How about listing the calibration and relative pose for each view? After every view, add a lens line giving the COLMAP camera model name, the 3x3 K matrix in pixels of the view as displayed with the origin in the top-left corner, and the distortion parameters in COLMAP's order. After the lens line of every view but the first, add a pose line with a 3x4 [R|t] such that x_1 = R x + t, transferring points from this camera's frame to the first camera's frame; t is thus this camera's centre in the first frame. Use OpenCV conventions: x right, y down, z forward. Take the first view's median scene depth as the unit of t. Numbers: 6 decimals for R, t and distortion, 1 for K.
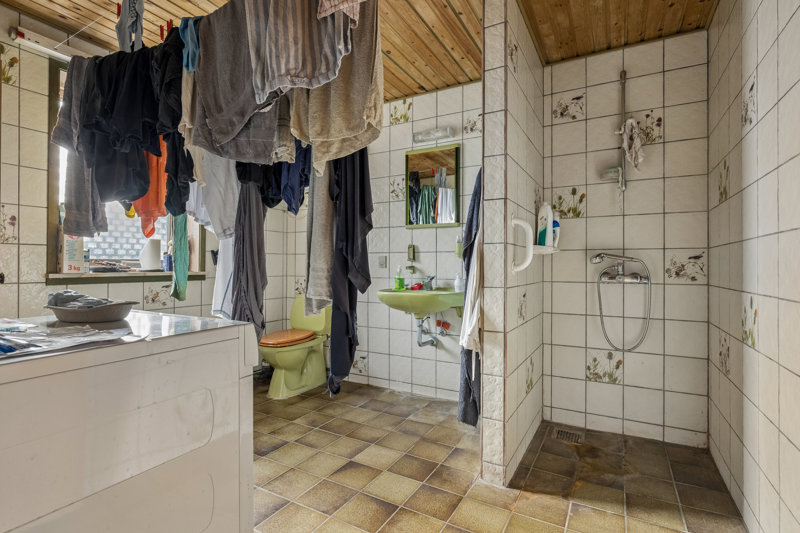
lens RADIAL K [[389.0, 0, 401.4], [0, 389.0, 266.0], [0, 0, 1]] dist [-0.008705, 0.001670]
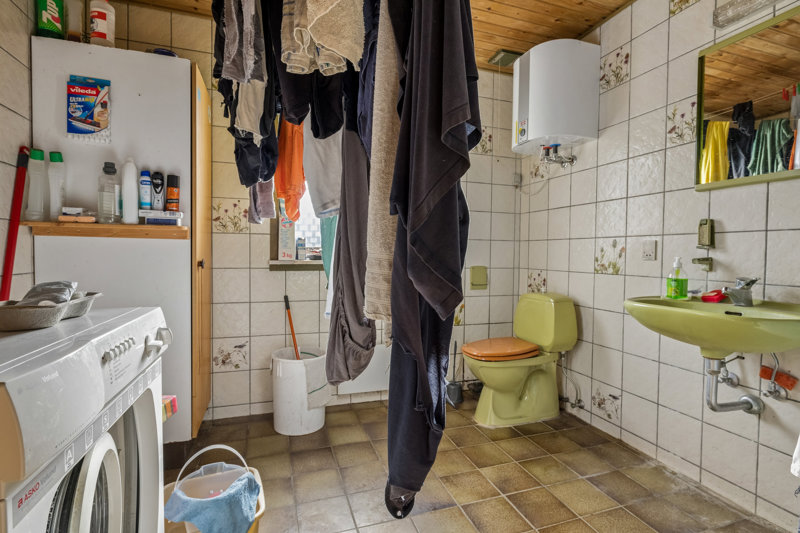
lens RADIAL K [[389.0, 0, 401.6], [0, 389.0, 265.0], [0, 0, 1]] dist [-0.008705, 0.001670]
pose [[0.744208, 0.025021, -0.667479, 0.072812], [-0.010061, 0.999605, 0.026253, 0.000086], [0.667872, -0.012822, 0.744166, 0.308198]]
